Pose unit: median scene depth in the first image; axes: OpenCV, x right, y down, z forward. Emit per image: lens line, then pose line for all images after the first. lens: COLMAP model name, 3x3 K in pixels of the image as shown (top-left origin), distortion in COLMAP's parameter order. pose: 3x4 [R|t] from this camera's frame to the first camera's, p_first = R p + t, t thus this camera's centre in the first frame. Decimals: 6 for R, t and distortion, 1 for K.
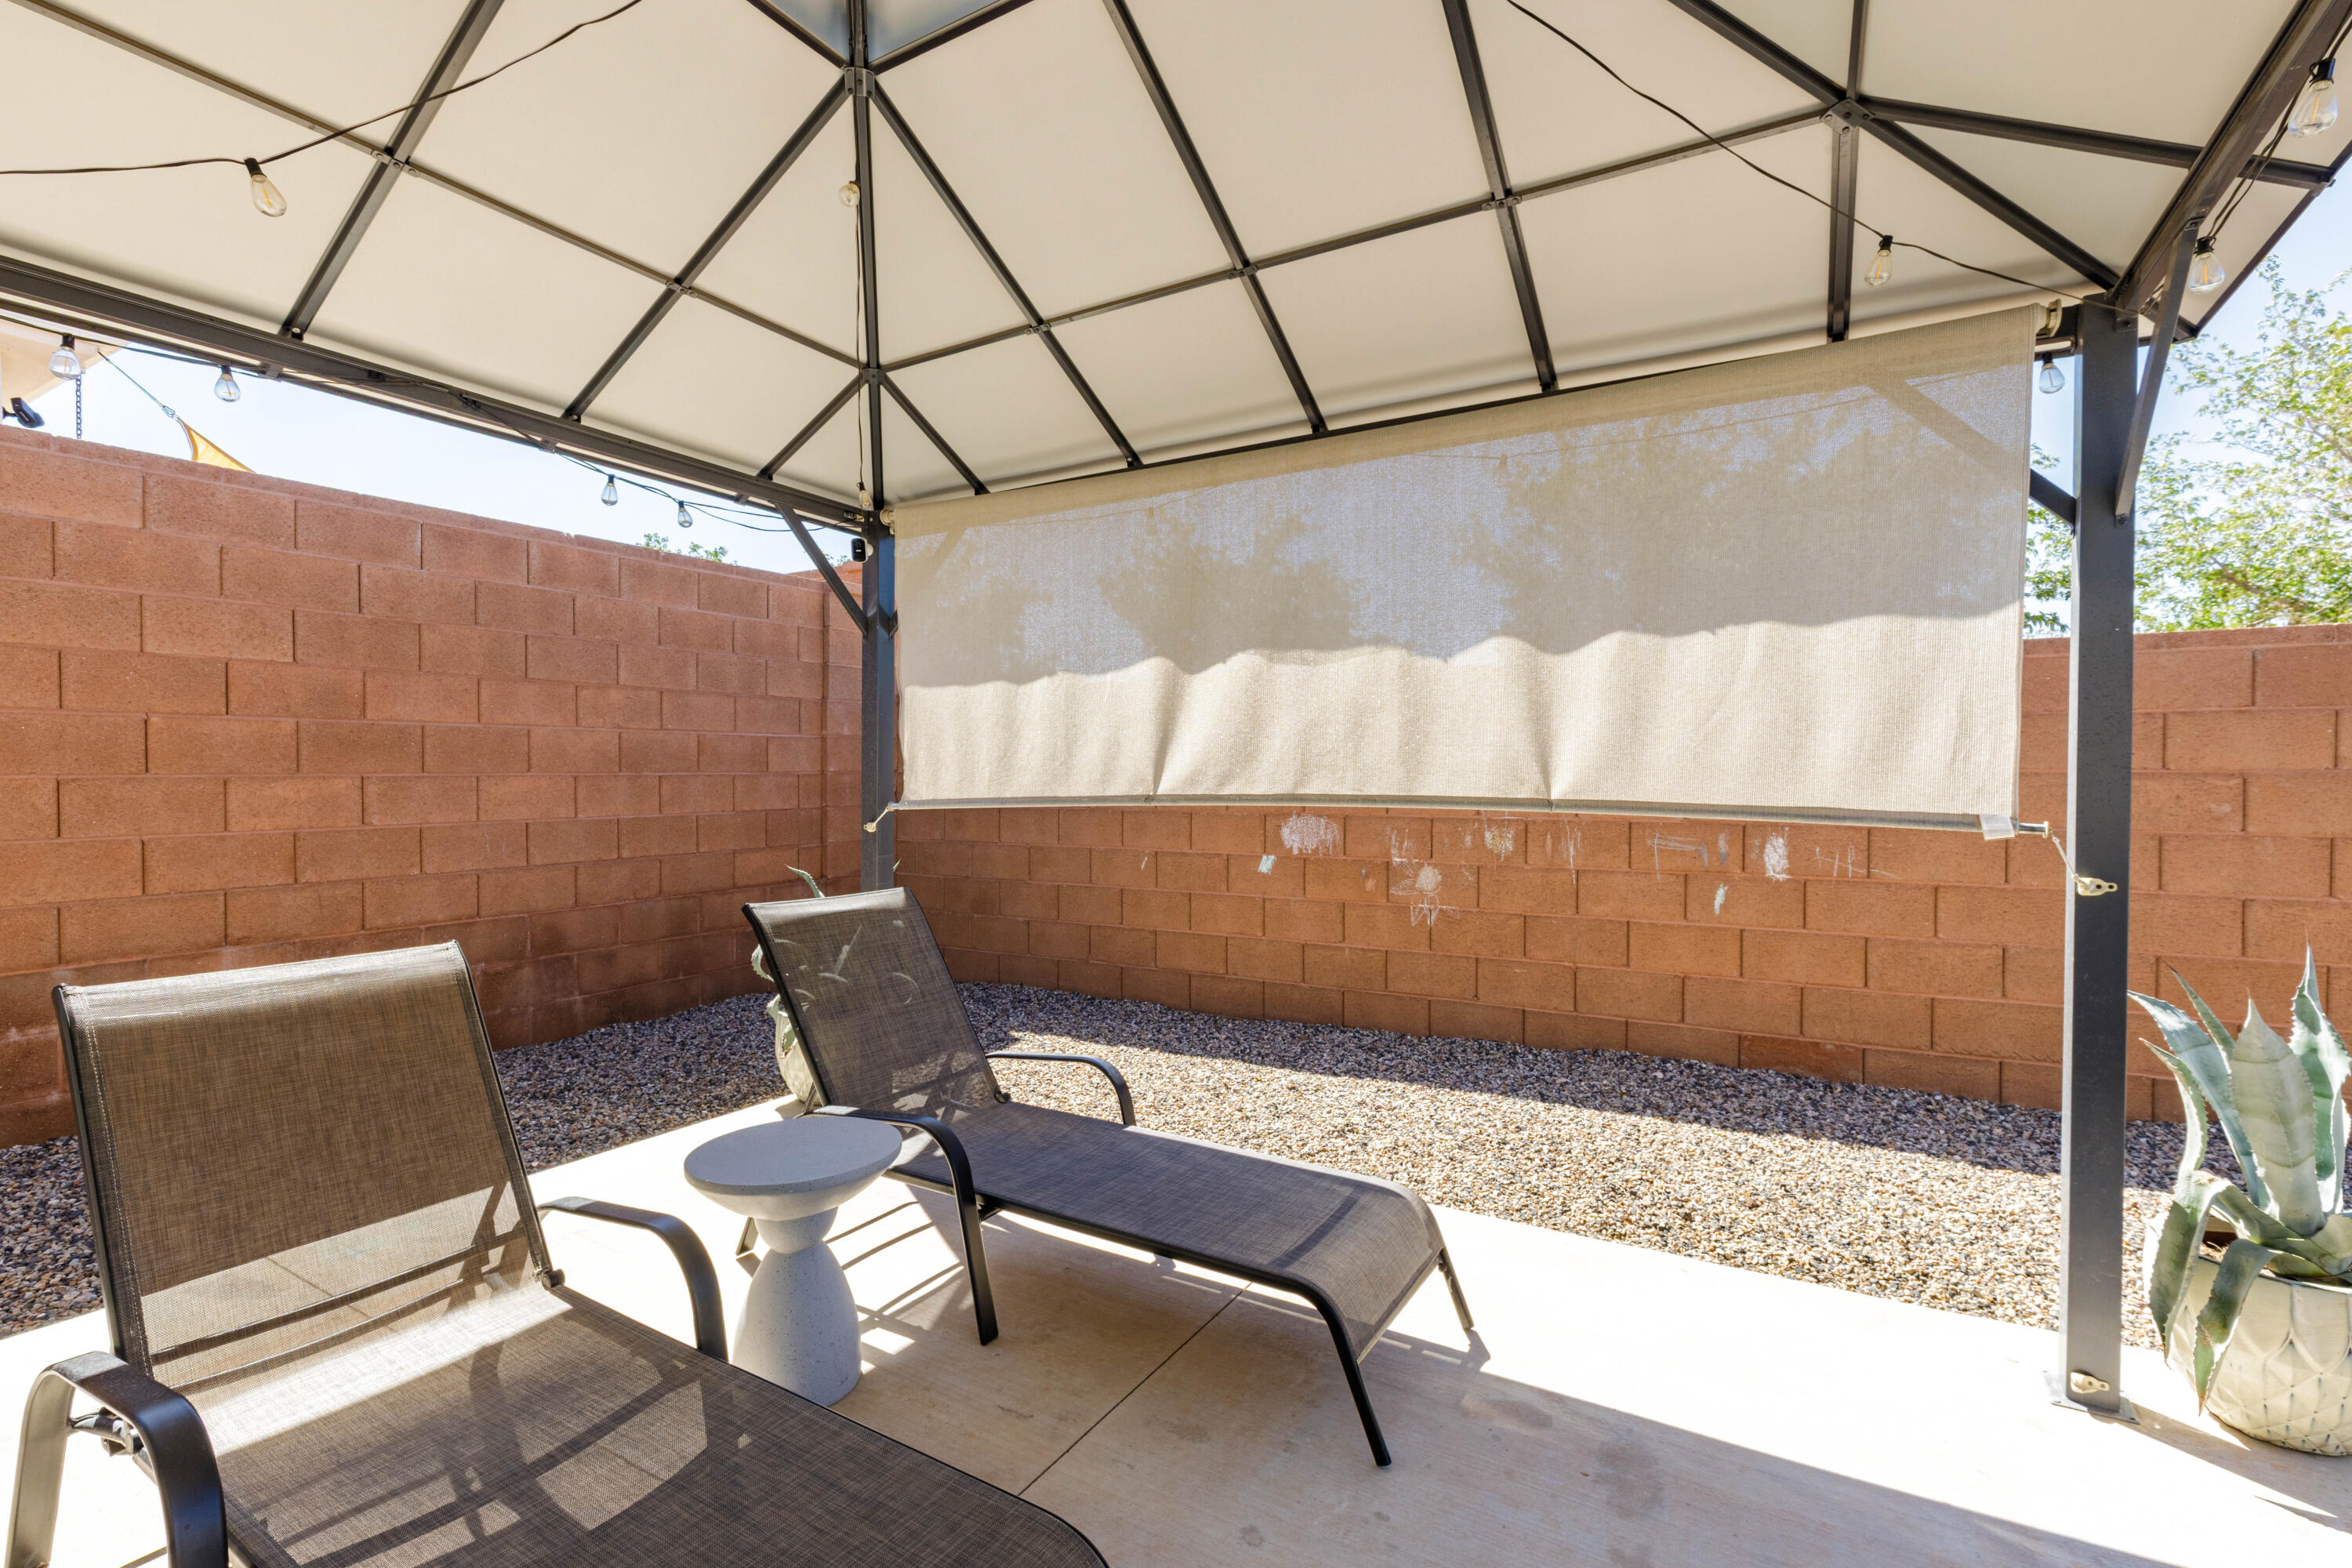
lens RADIAL K [[1051.7, 0, 1180.8], [0, 1051.7, 782.5], [0, 0, 1]] dist [0.002735, 0.000994]
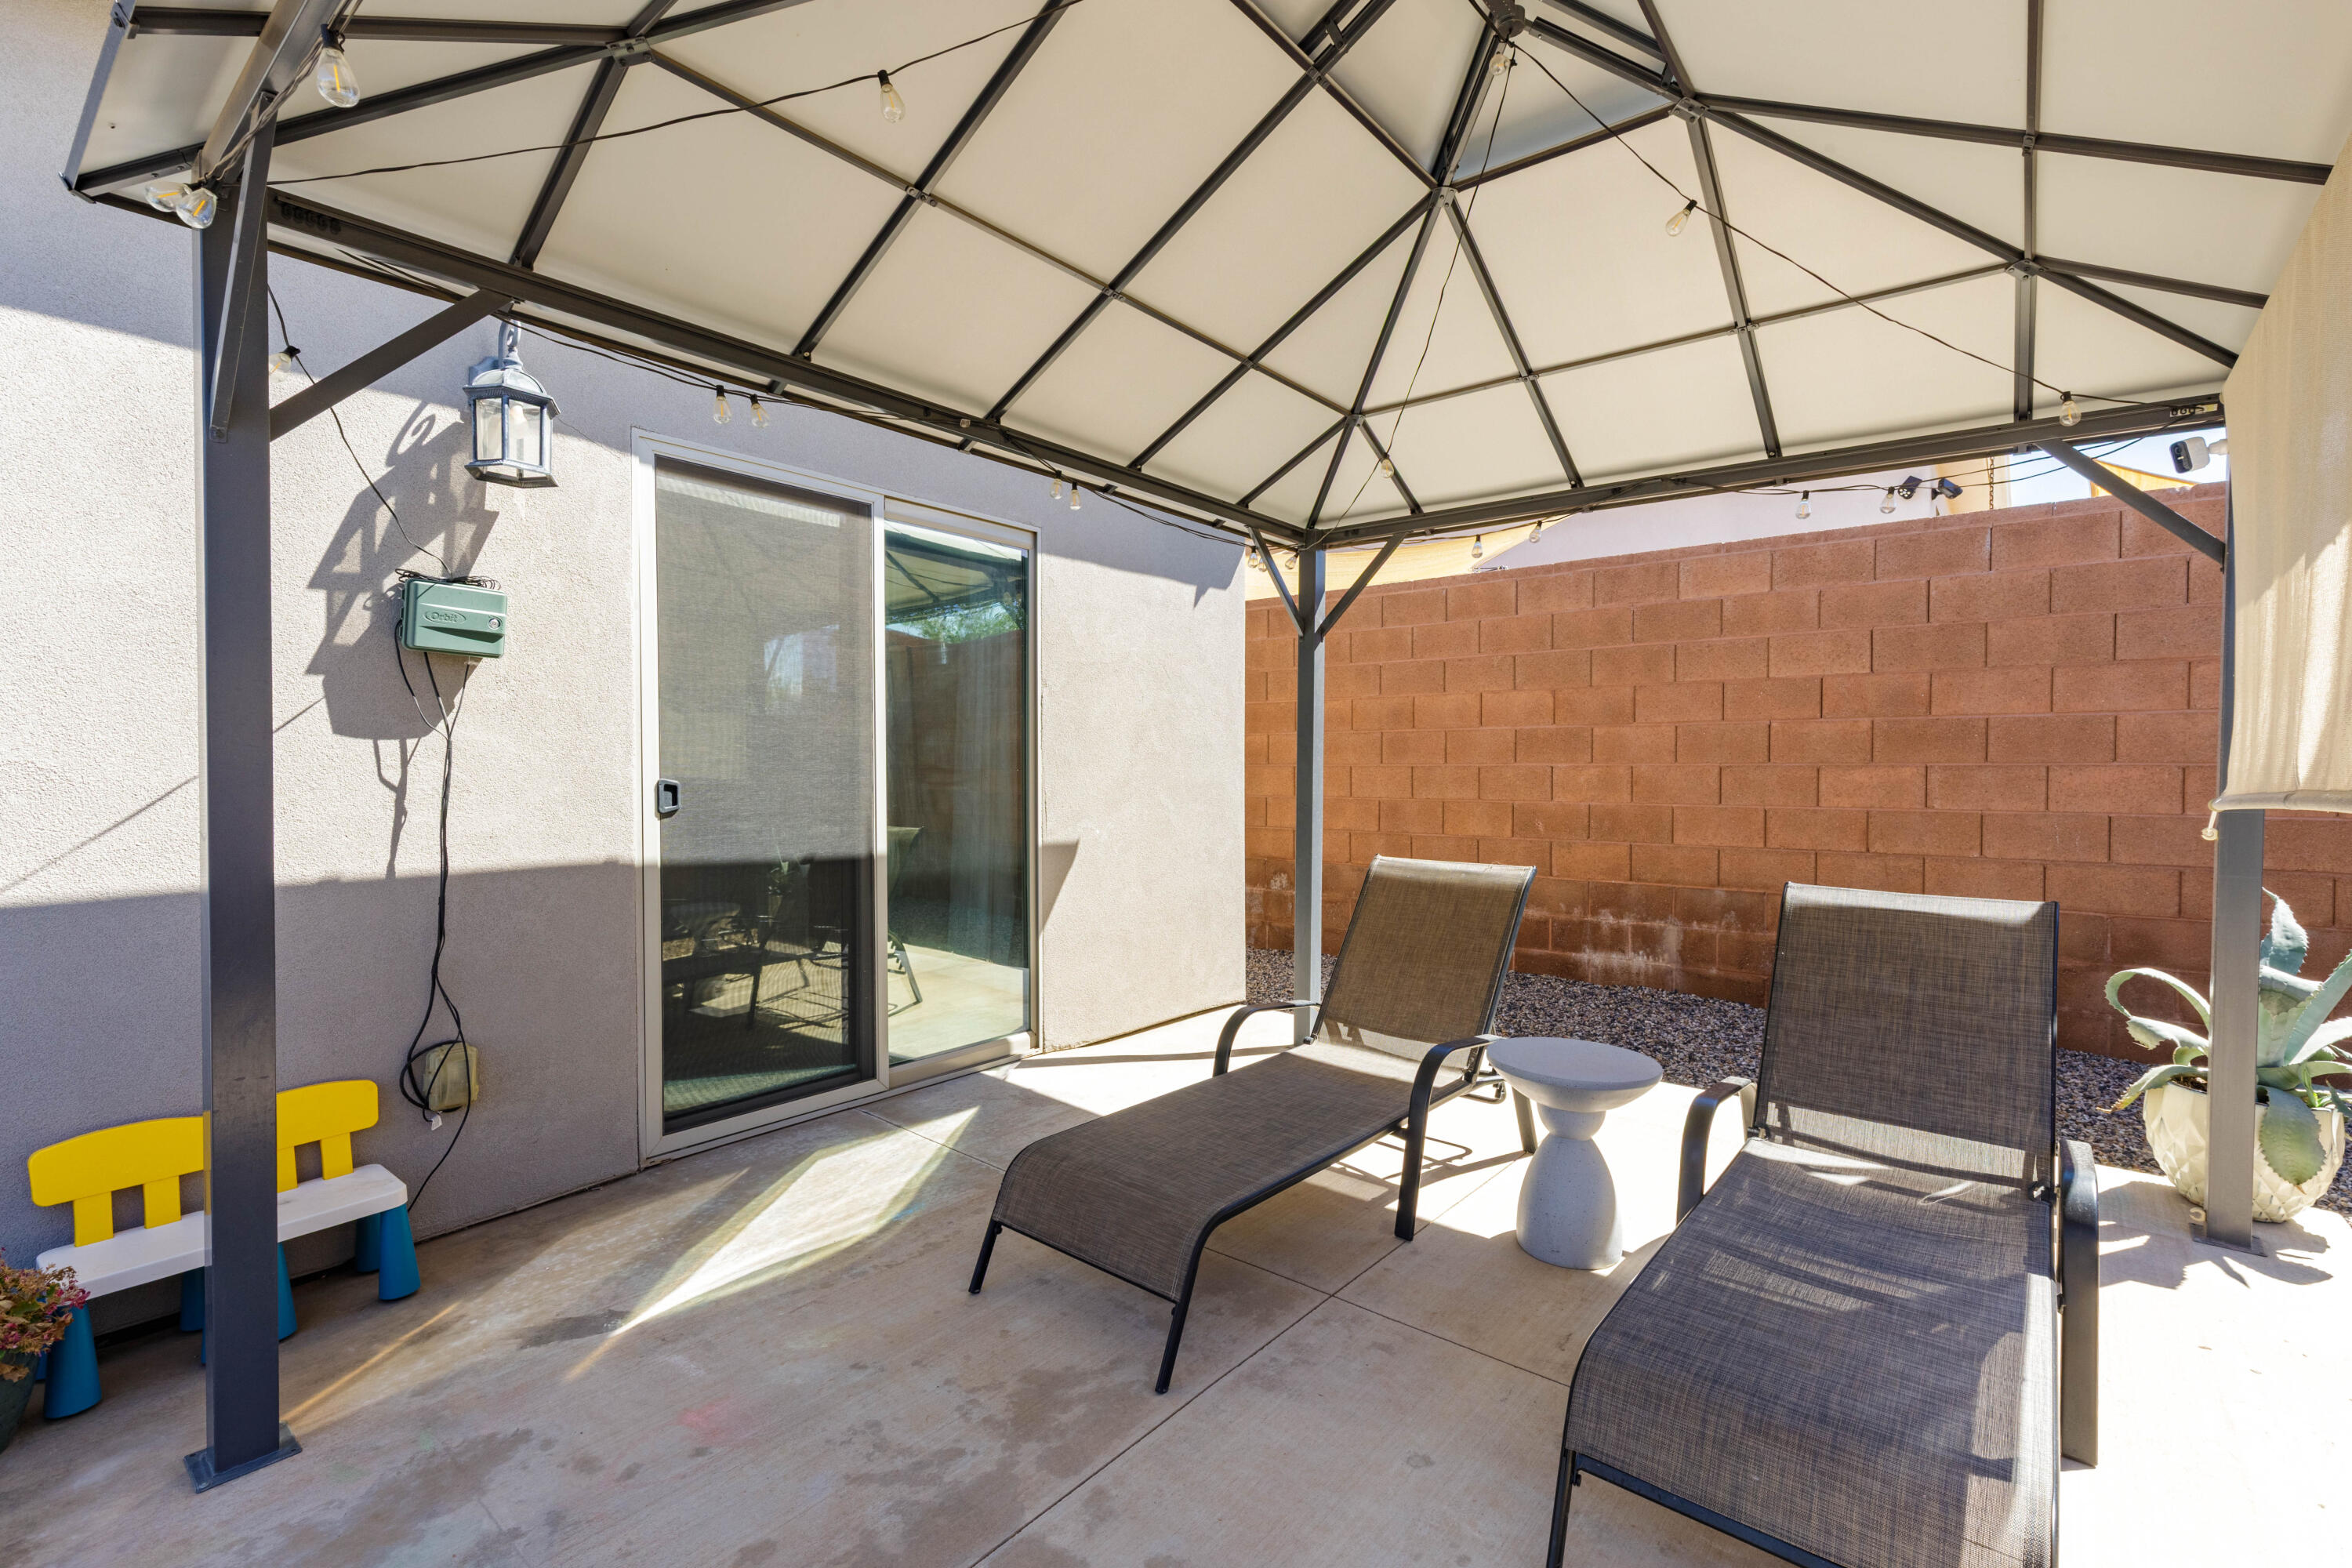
lens RADIAL K [[1051.7, 0, 1179.5], [0, 1051.7, 781.1], [0, 0, 1]] dist [0.002735, 0.000994]
pose [[-0.143610, 0.014507, -0.989528, 0.472334], [-0.013552, 0.999770, 0.016624, 0.003076], [0.989542, 0.015798, -0.143380, 0.364509]]
